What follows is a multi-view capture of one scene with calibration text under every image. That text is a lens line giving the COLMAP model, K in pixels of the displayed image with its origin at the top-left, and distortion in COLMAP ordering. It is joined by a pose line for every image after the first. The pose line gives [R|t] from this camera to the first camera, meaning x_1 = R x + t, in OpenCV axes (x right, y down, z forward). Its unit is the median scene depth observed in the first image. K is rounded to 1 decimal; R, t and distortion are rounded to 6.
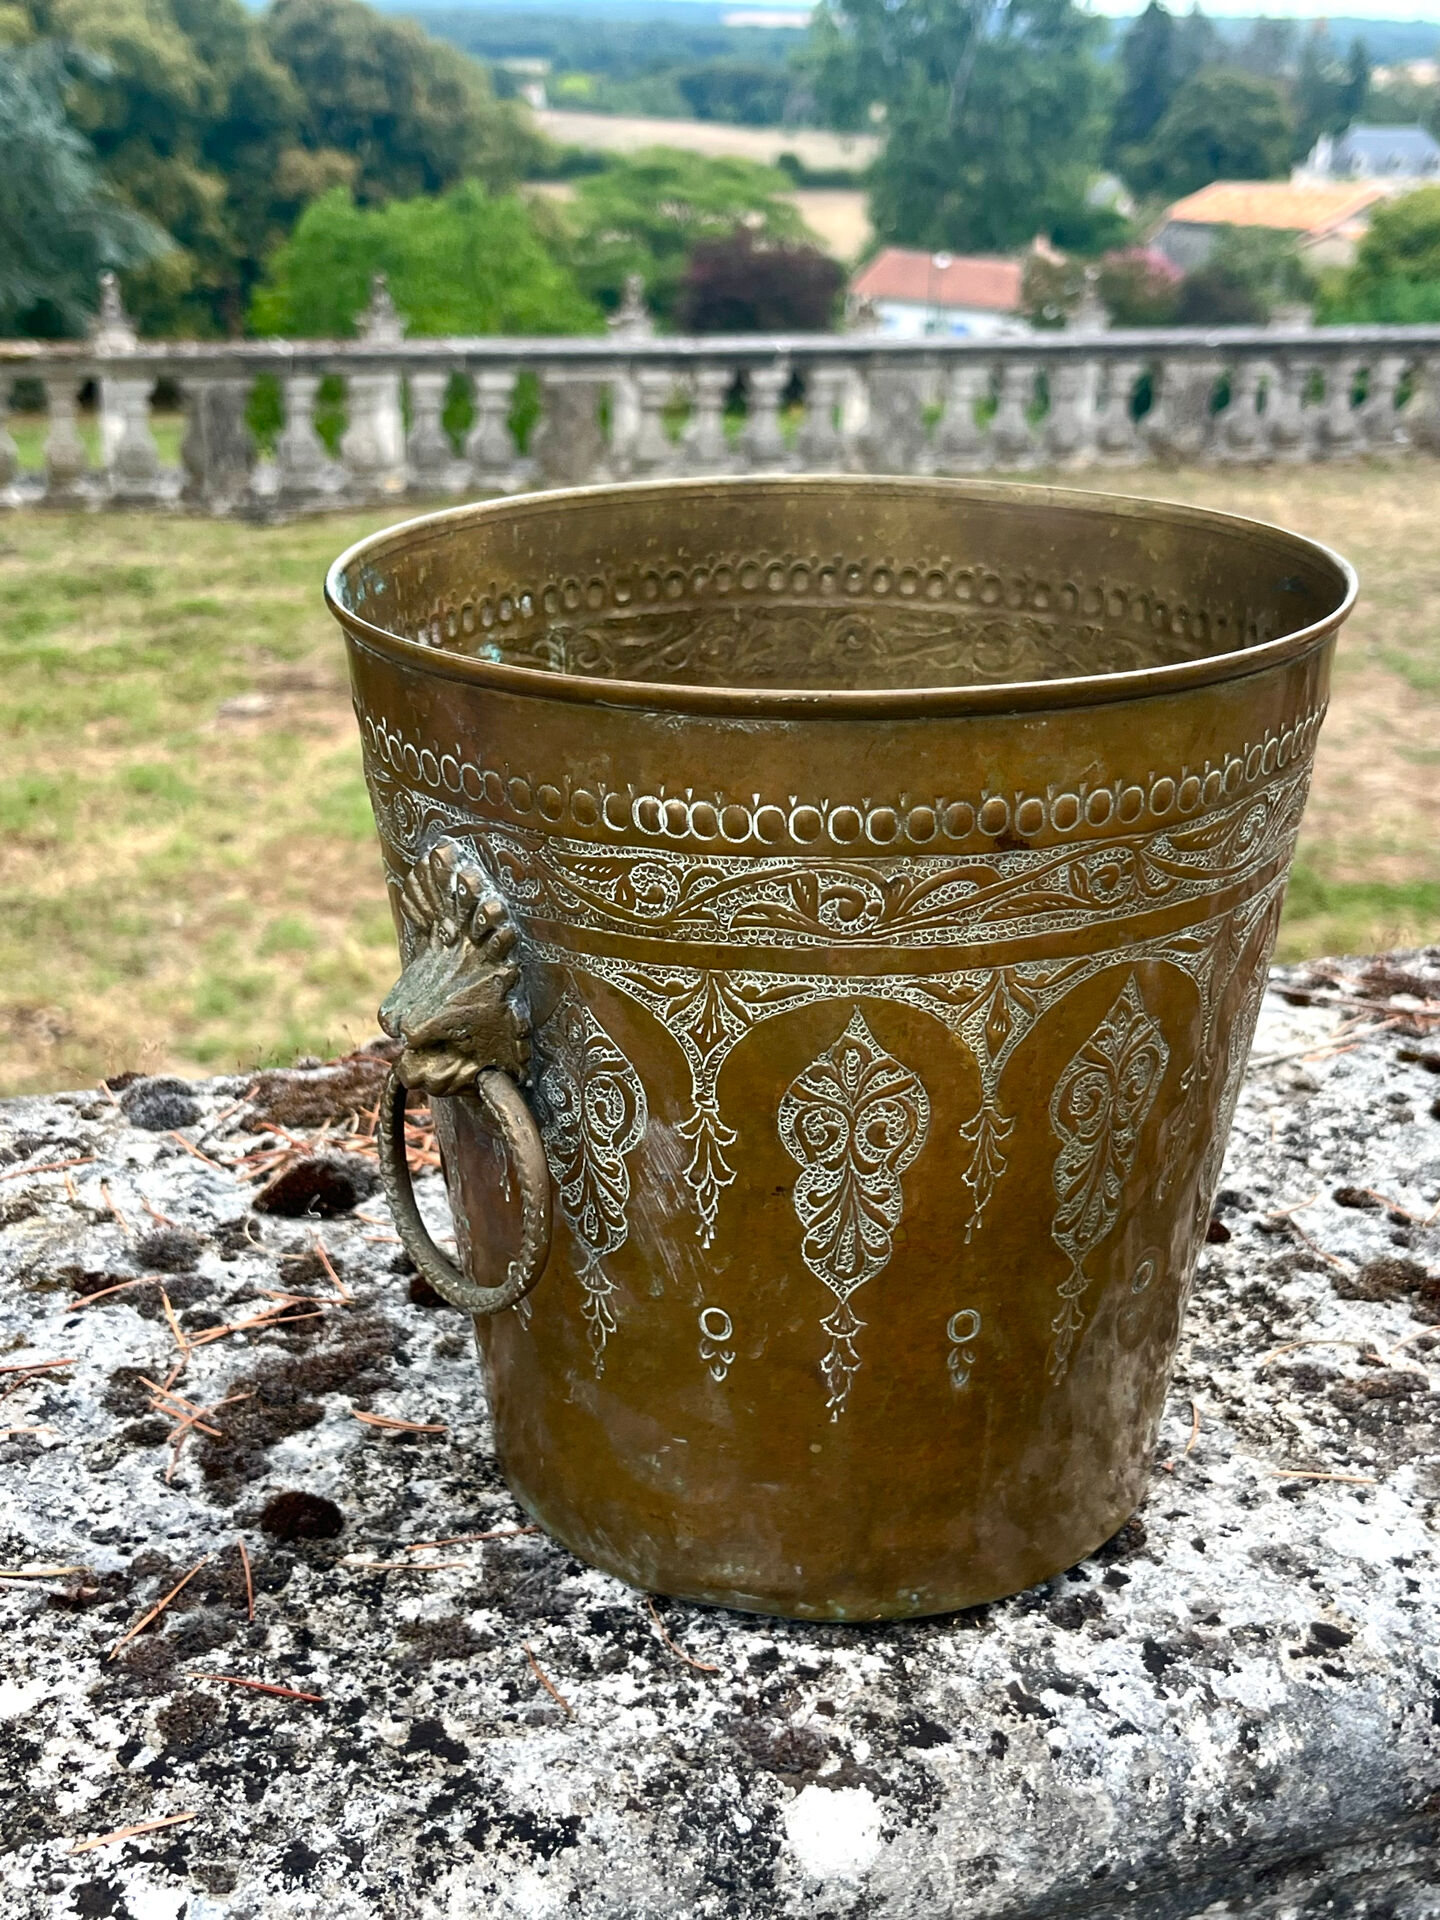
lens RADIAL K [[2511.1, 0, 701.8], [0, 2511.1, 923.0], [0, 0, 1]] dist [0.000806, 0.000000]
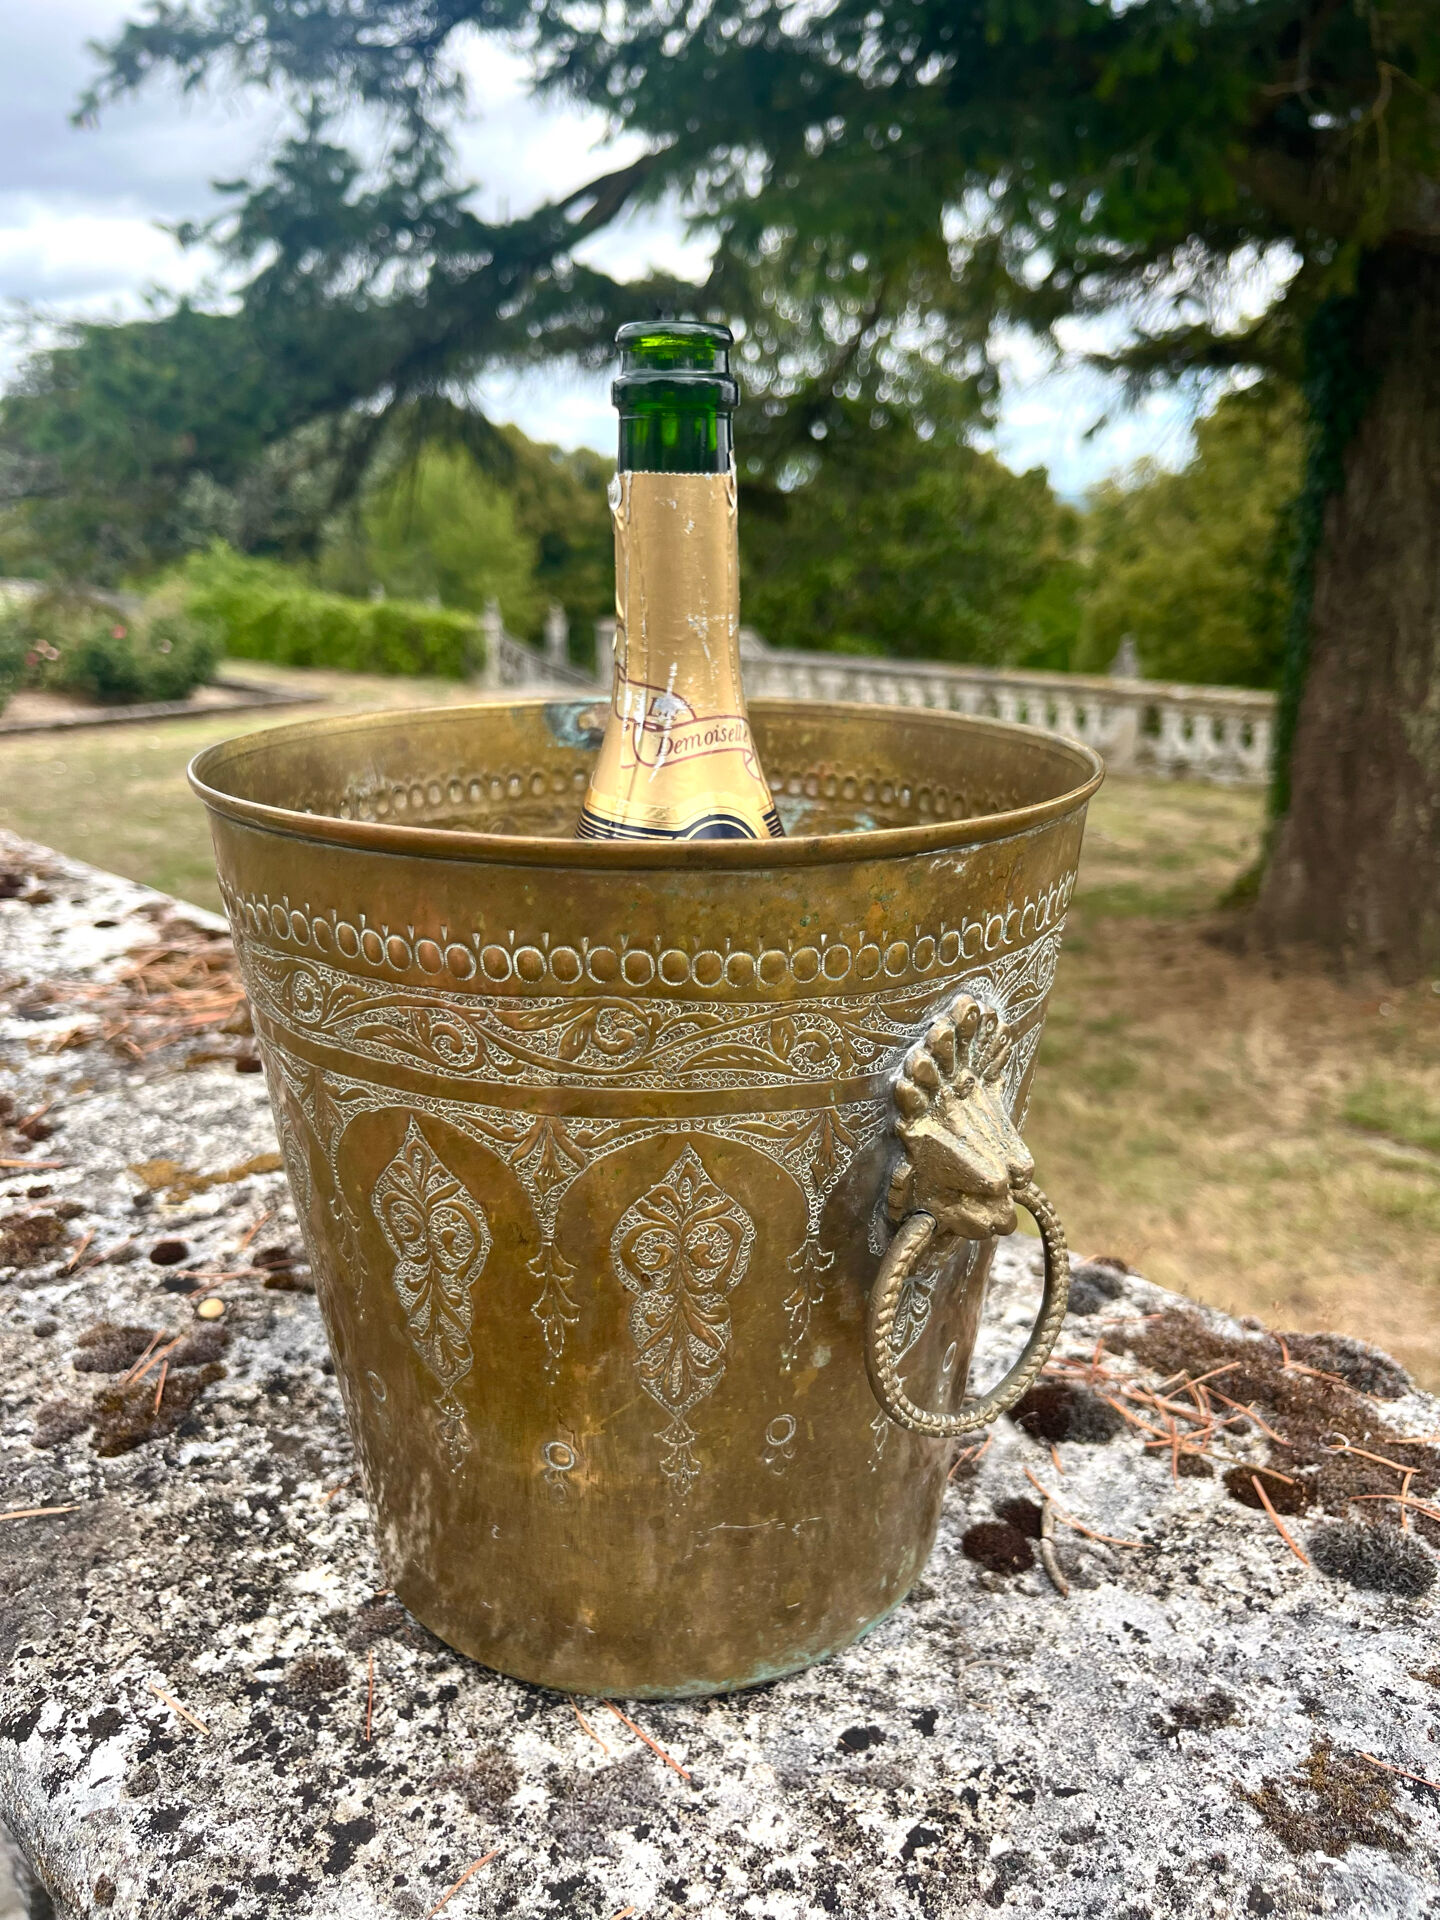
lens RADIAL K [[1499.9, 0, 701.1], [0, 1499.9, 957.7], [0, 0, 1]] dist [0.045578, -0.093124]
pose [[0.420836, 0.236757, -0.875696, 0.419432], [-0.299378, 0.947503, 0.112298, -0.145656], [0.856312, 0.214905, 0.469623, 0.725414]]
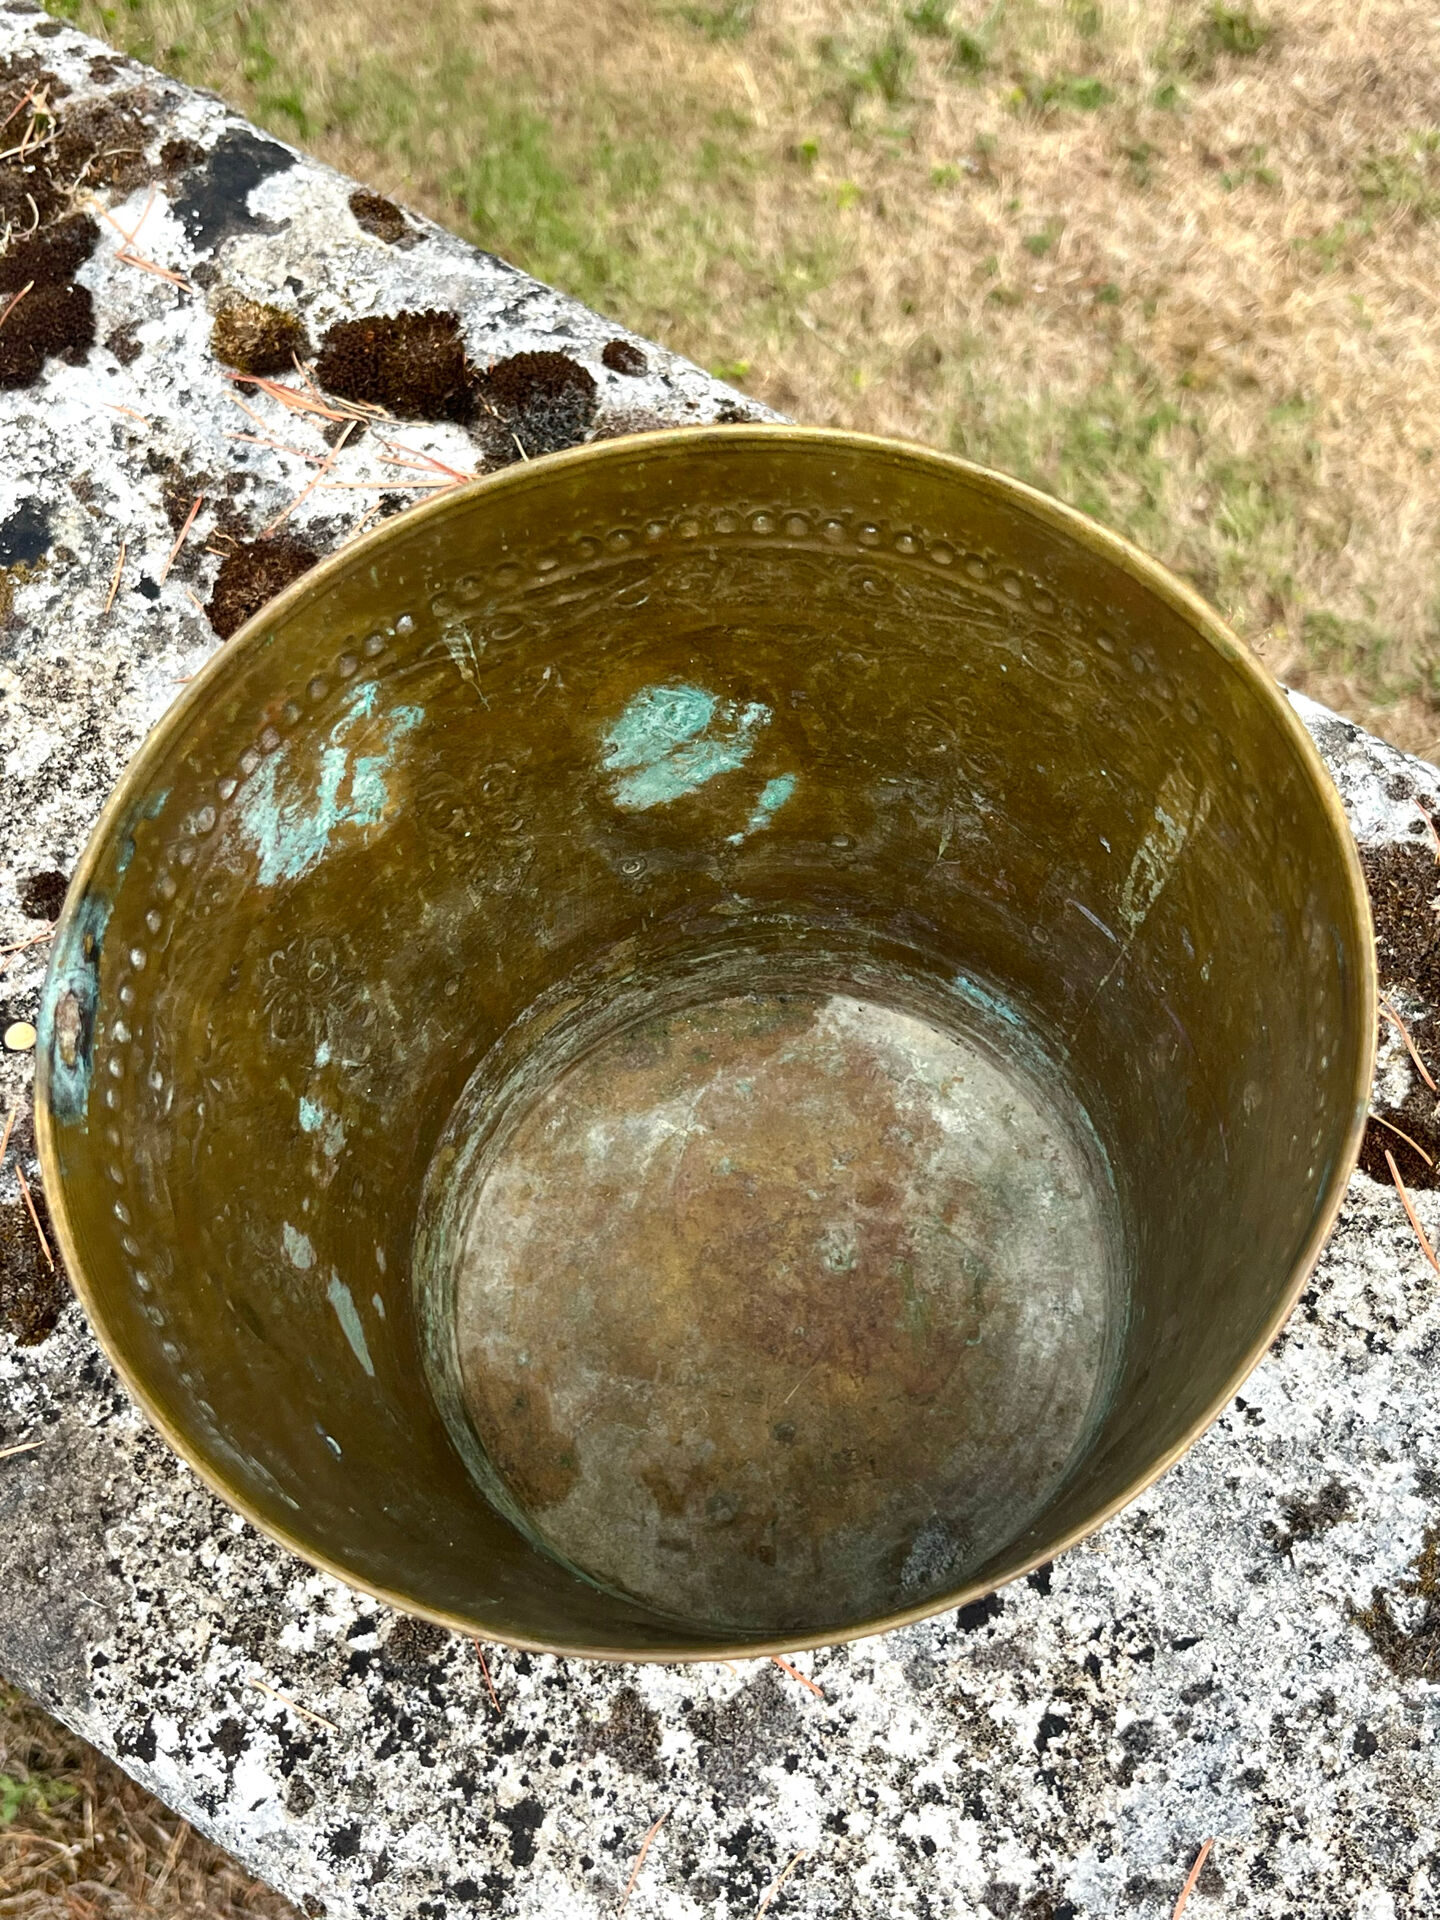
lens RADIAL K [[2511.1, 0, 672.3], [0, 2511.1, 968.6], [0, 0, 1]] dist [0.000806, 0.000000]
pose [[0.579253, 0.726108, -0.370449, 0.069989], [-0.173332, 0.553780, 0.814422, -0.810220], [0.796506, -0.407546, 0.446637, 0.684121]]
